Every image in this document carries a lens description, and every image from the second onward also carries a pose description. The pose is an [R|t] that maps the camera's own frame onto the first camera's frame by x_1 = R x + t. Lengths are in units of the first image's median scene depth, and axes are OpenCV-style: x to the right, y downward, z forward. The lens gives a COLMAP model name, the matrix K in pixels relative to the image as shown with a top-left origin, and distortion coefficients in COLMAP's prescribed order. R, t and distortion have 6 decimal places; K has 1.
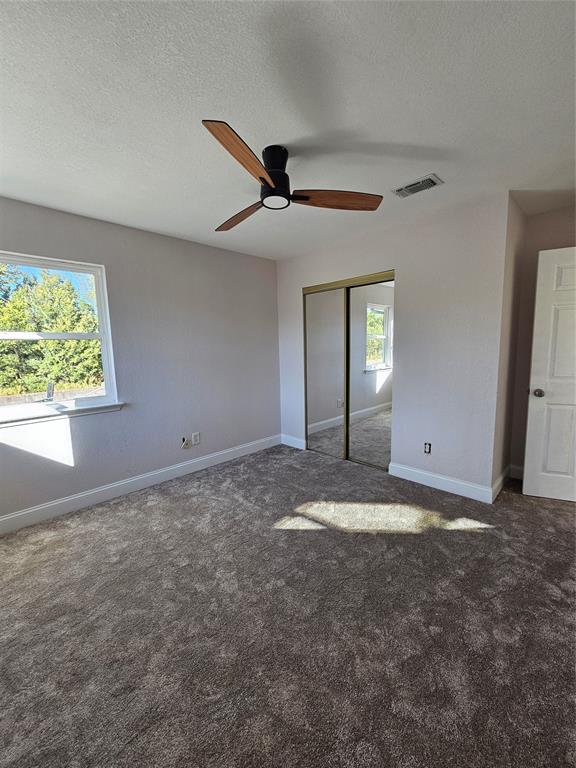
lens RADIAL K [[315.2, 0, 288.8], [0, 315.2, 381.5], [0, 0, 1]] dist [-0.000704, 0.001732]
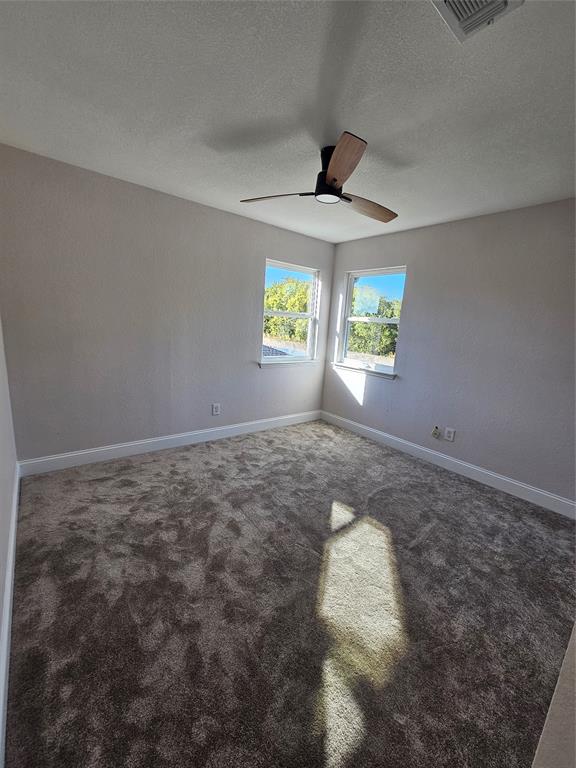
lens RADIAL K [[315.2, 0, 288.2], [0, 315.2, 385.1], [0, 0, 1]] dist [-0.000704, 0.001732]
pose [[-0.109000, 0.208747, -0.971876, 0.817013], [-0.180448, 0.957303, 0.225855, -0.106676], [0.977526, 0.199992, -0.066678, 0.743473]]
